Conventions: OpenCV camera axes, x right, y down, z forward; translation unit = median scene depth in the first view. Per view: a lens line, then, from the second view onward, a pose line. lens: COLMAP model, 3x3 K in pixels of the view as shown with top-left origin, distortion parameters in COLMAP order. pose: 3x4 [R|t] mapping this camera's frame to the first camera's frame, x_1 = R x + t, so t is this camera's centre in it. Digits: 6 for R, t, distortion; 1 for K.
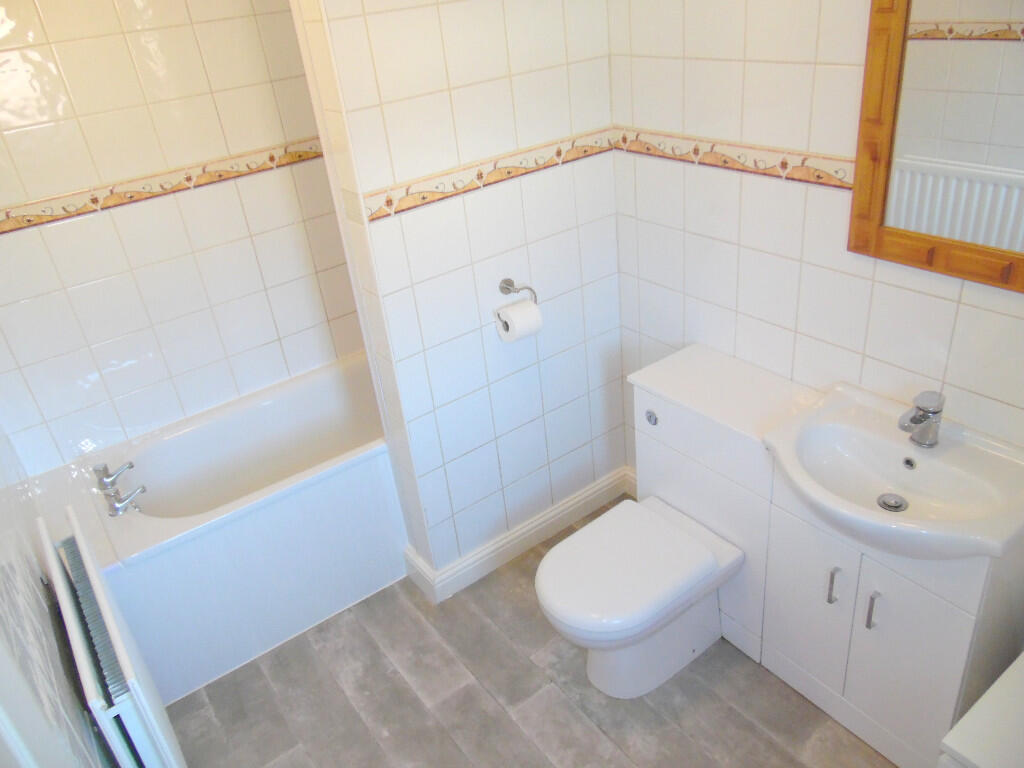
lens RADIAL K [[768.8, 0, 516.8], [0, 768.8, 384.4], [0, 0, 1]] dist [-0.023732, 0.054054]
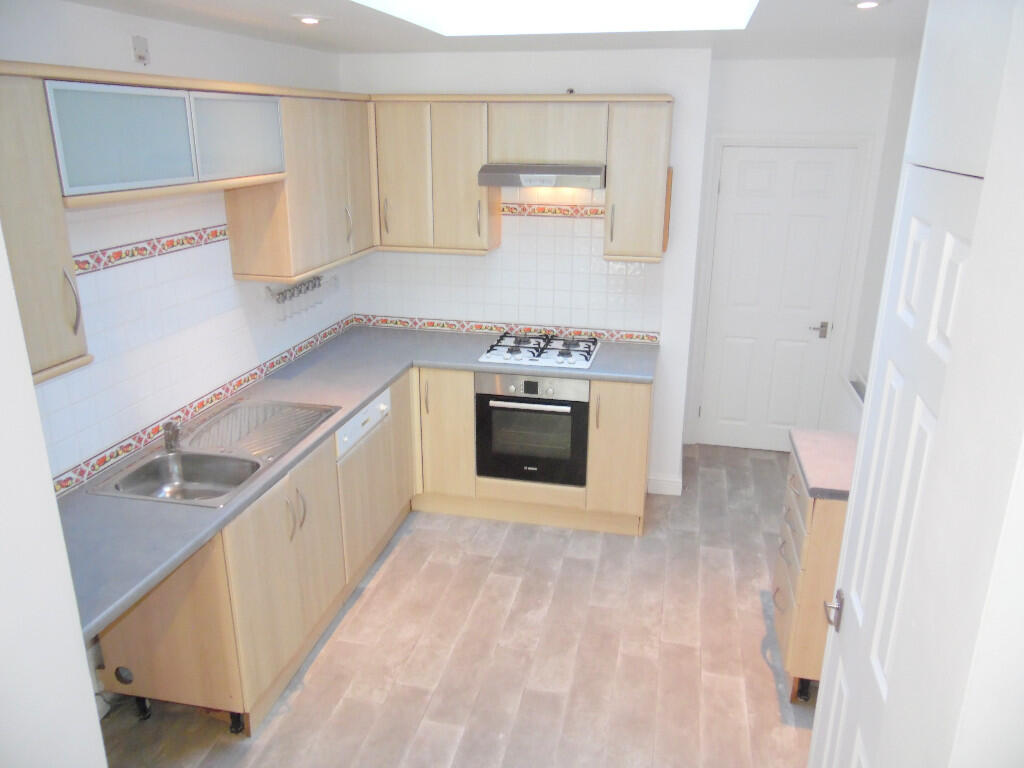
lens RADIAL K [[768.8, 0, 515.6], [0, 768.8, 380.1], [0, 0, 1]] dist [-0.023732, 0.054054]
pose [[-0.654613, -0.145939, 0.741743, -0.988754], [0.415228, 0.750512, 0.514117, -0.593245], [-0.631717, 0.644541, -0.430697, 1.099935]]
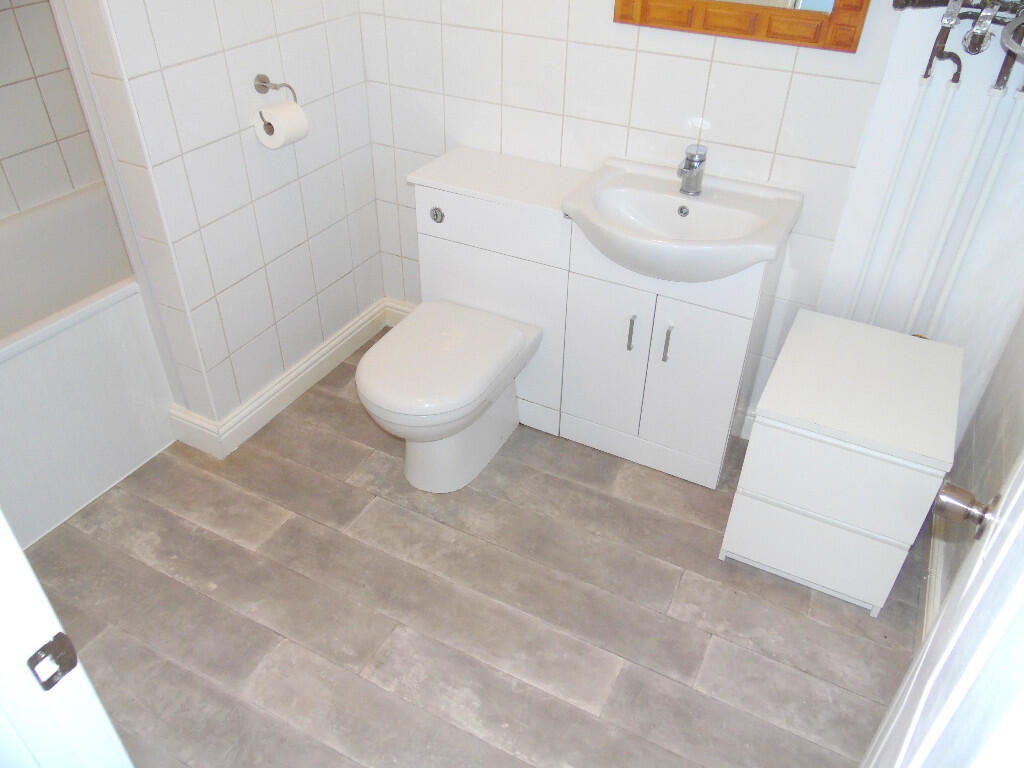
lens RADIAL K [[768.8, 0, 513.4], [0, 768.8, 379.5], [0, 0, 1]] dist [-0.023732, 0.054054]
pose [[0.891657, -0.162744, 0.422448, -0.188977], [0.119107, 0.984607, 0.127913, 0.135044], [-0.436762, -0.063738, 0.897316, 0.046900]]
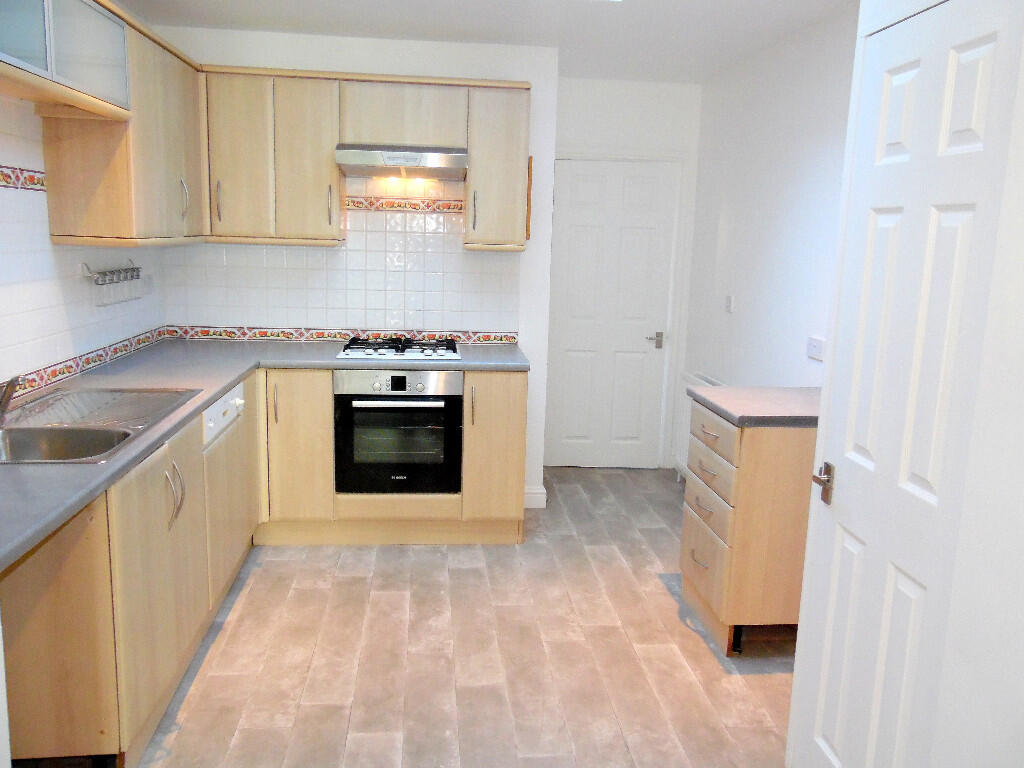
lens RADIAL K [[818.9, 0, 514.5], [0, 818.9, 379.3], [0, 0, 1]] dist [-0.022315, 0.057191]
pose [[-0.859303, -0.017039, 0.511183, -0.789360], [0.293334, 0.802322, 0.519841, -0.484798], [-0.418991, 0.596648, -0.684440, 1.383811]]
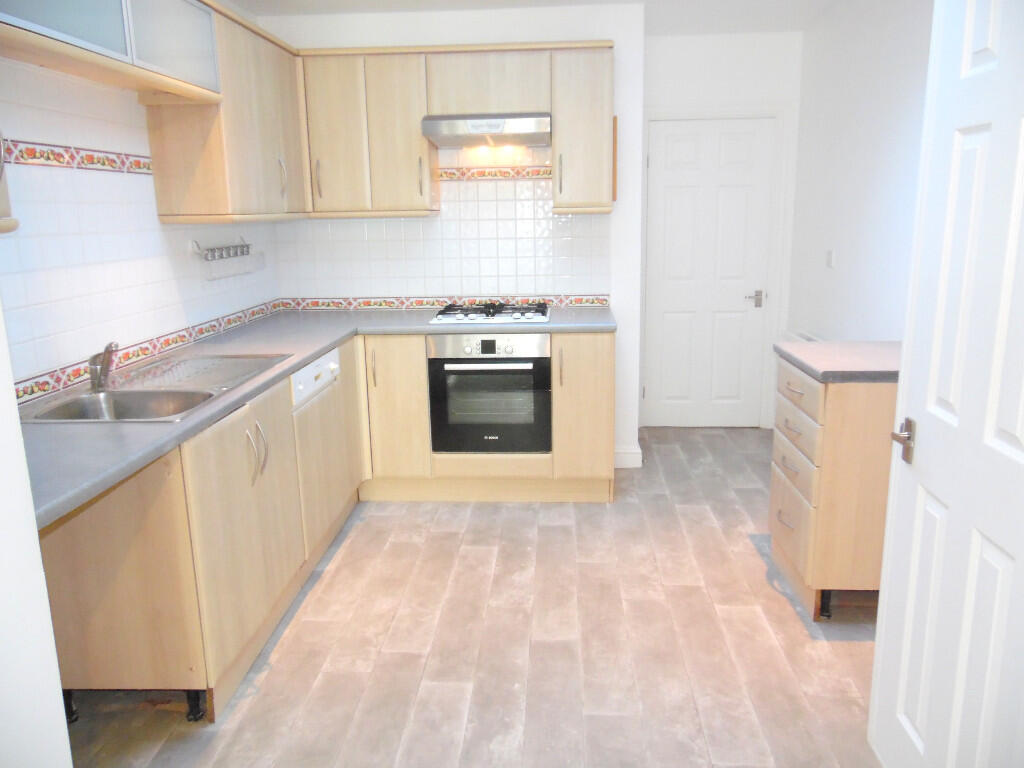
lens RADIAL K [[768.8, 0, 515.7], [0, 768.8, 378.4], [0, 0, 1]] dist [-0.023732, 0.054054]
pose [[-0.763781, -0.025965, 0.644953, -0.823229], [0.390919, 0.776496, 0.494203, -0.404969], [-0.513635, 0.629587, -0.582923, 1.301030]]
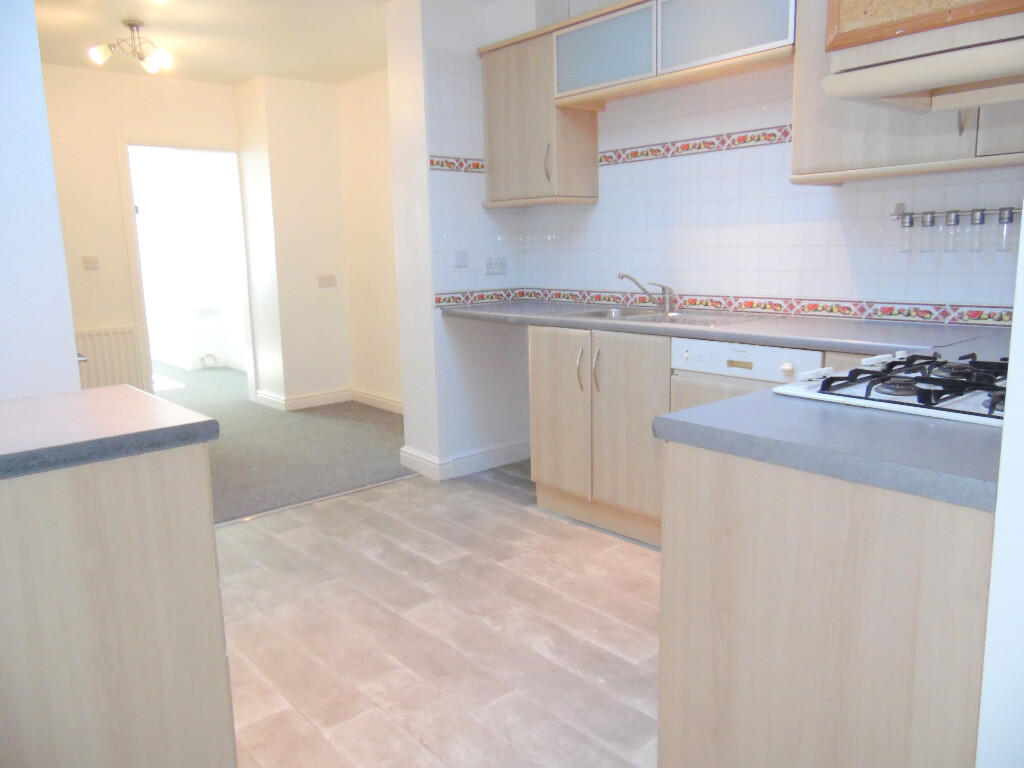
lens RADIAL K [[768.8, 0, 509.6], [0, 768.8, 383.4], [0, 0, 1]] dist [-0.023732, 0.054054]
pose [[0.994009, 0.064542, 0.088202, -0.124719], [-0.032025, 0.943590, -0.329565, 0.552766], [-0.104497, 0.324766, 0.940004, -0.364303]]
